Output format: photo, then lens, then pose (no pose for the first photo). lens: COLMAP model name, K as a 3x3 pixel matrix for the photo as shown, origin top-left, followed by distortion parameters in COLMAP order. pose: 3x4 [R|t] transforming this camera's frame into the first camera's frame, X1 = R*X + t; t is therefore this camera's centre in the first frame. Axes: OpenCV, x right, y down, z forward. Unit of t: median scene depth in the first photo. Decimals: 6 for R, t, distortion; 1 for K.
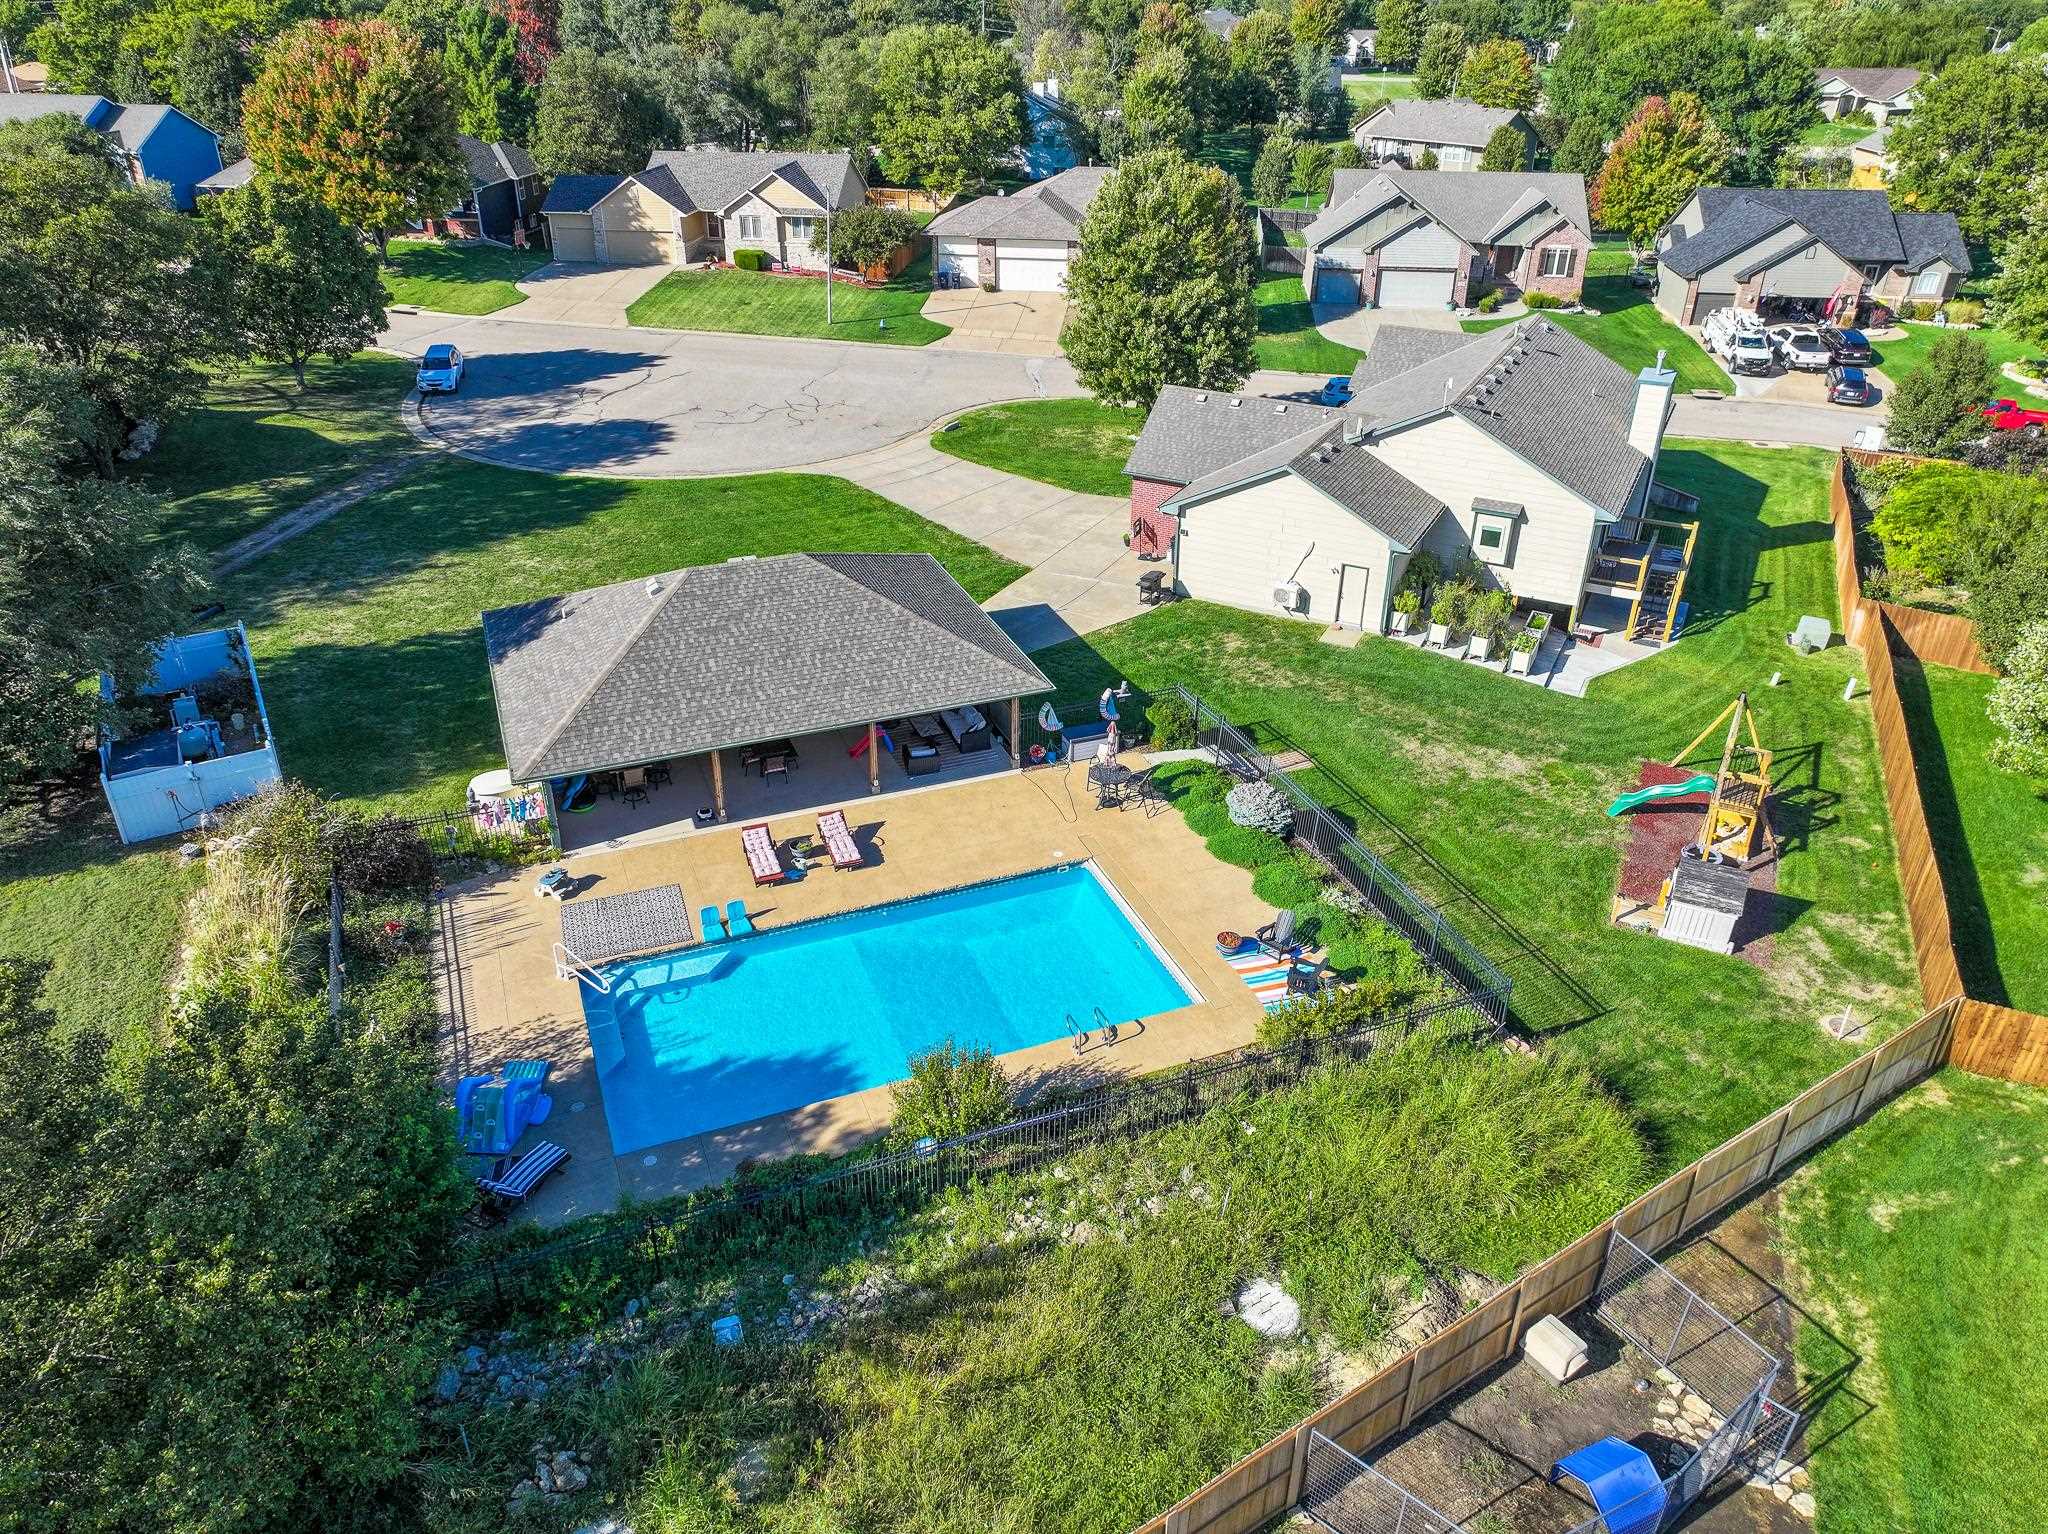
lens RADIAL K [[1445.3, 0, 1035.4], [0, 1445.3, 769.2], [0, 0, 1]] dist [0.003480, 0.012835]
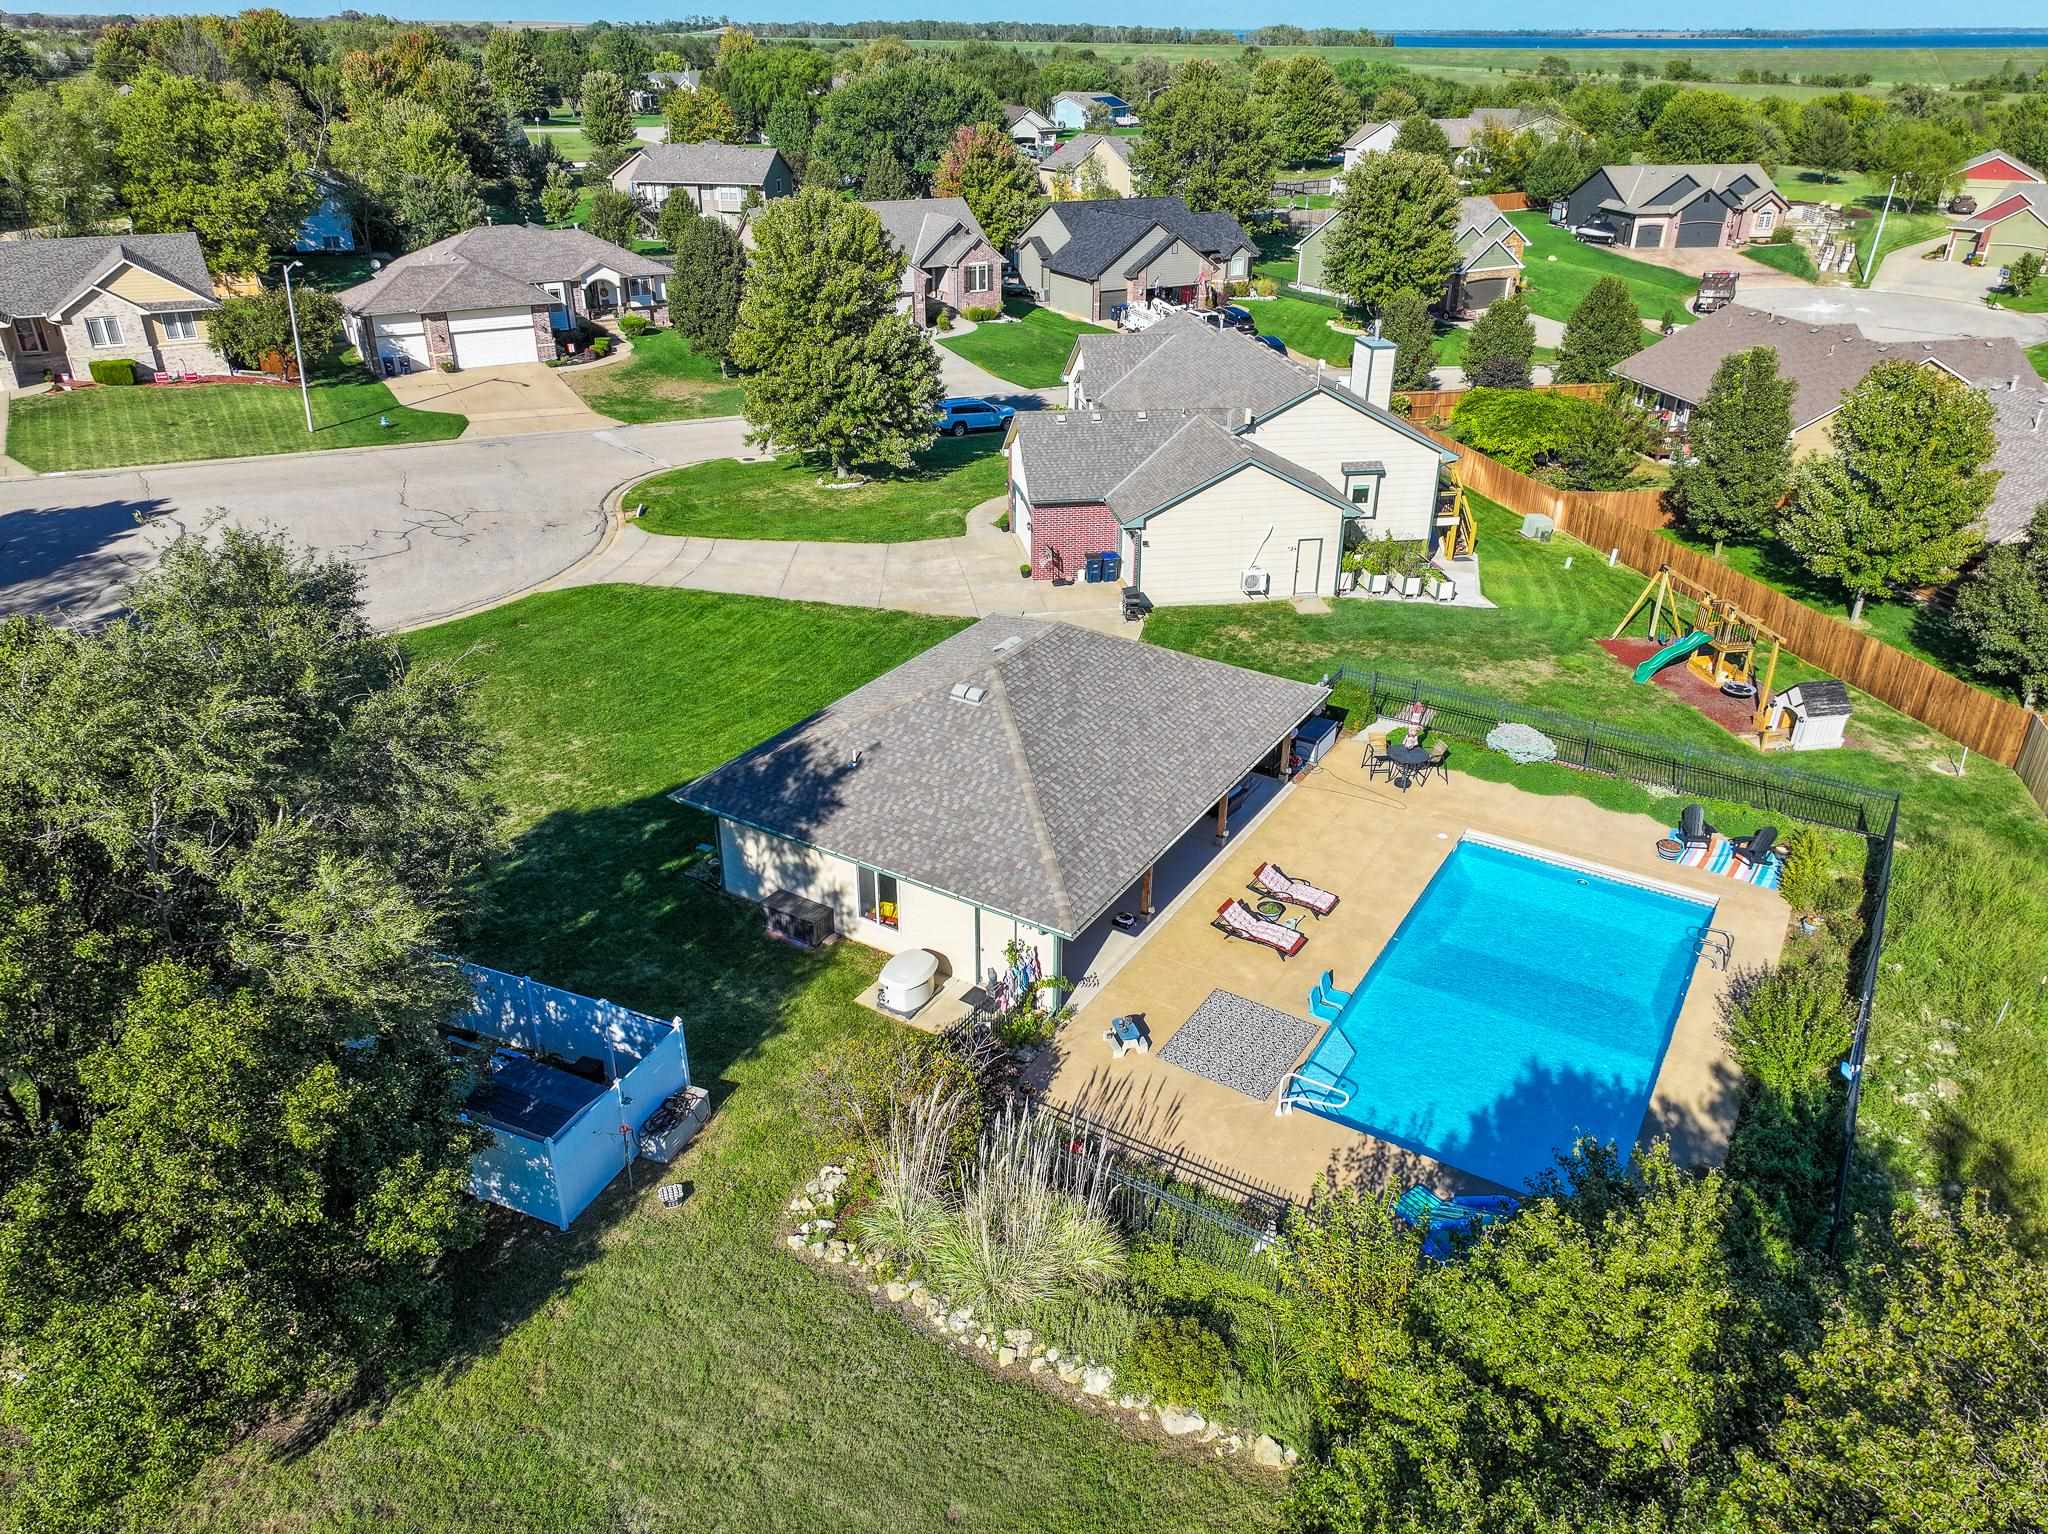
lens RADIAL K [[1445.3, 0, 1035.4], [0, 1445.3, 769.2], [0, 0, 1]] dist [0.003480, 0.012835]
pose [[0.801376, -0.276280, 0.530533, -0.376431], [0.292385, 0.954688, 0.055512, -0.064469], [-0.521831, 0.110634, 0.845845, 0.142911]]
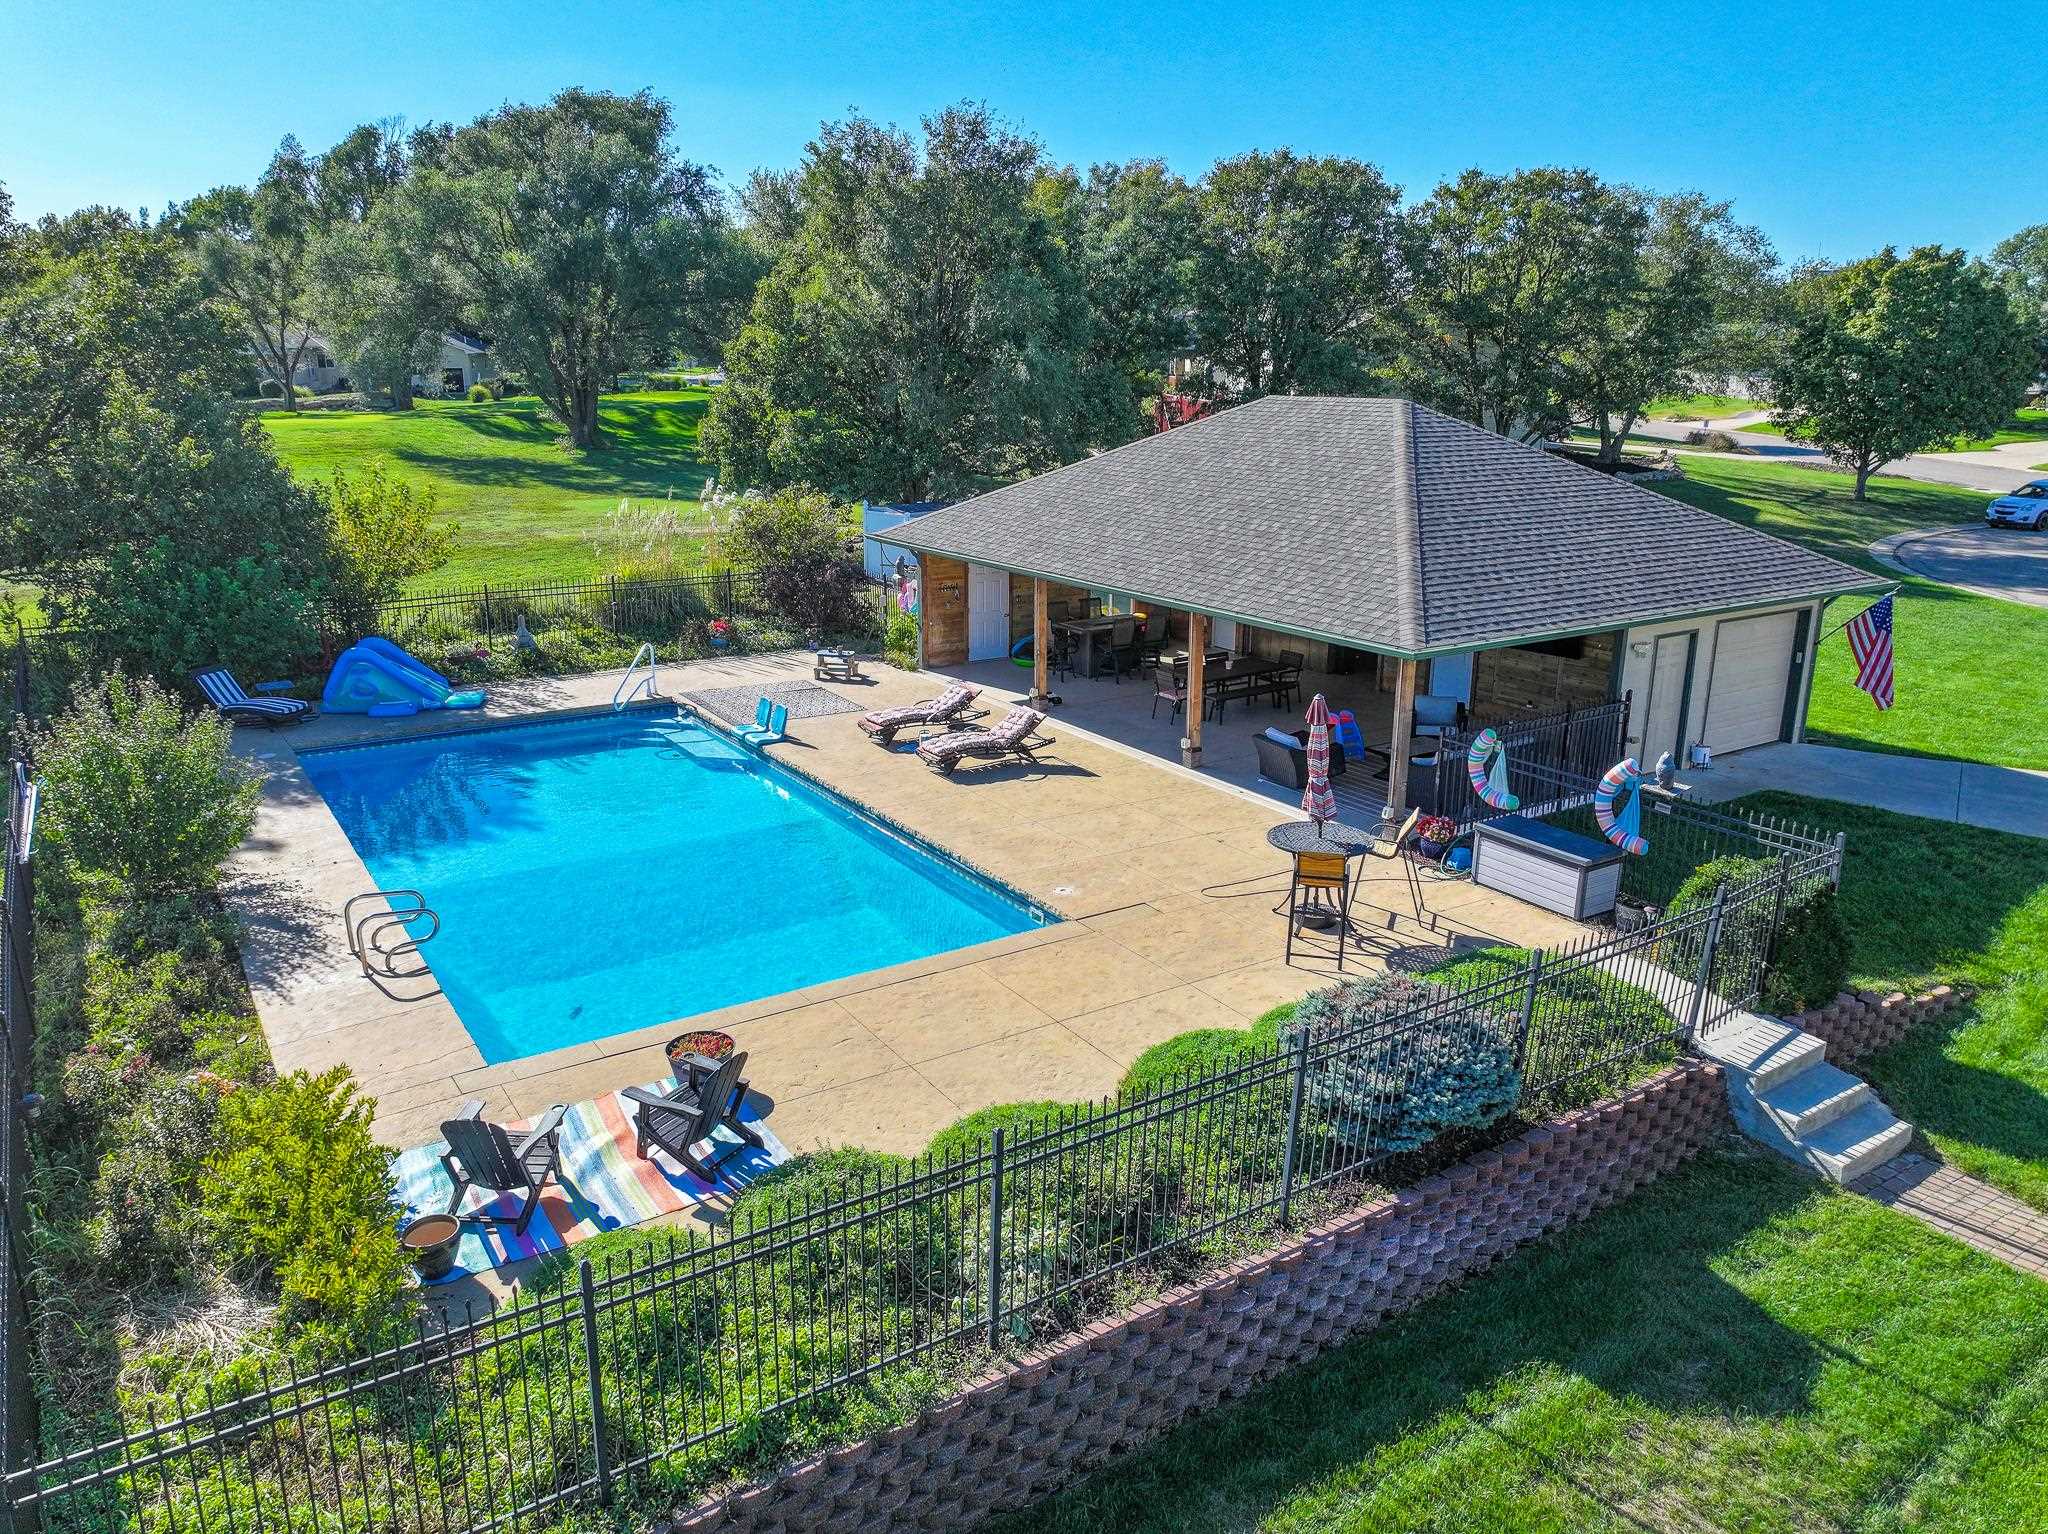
lens RADIAL K [[1445.3, 0, 1035.4], [0, 1445.3, 769.2], [0, 0, 1]] dist [0.003480, 0.012835]
pose [[0.212685, 0.266437, -0.940094, 0.221995], [-0.481569, 0.865727, 0.136411, -0.016664], [0.850209, 0.423708, 0.312435, 0.423299]]
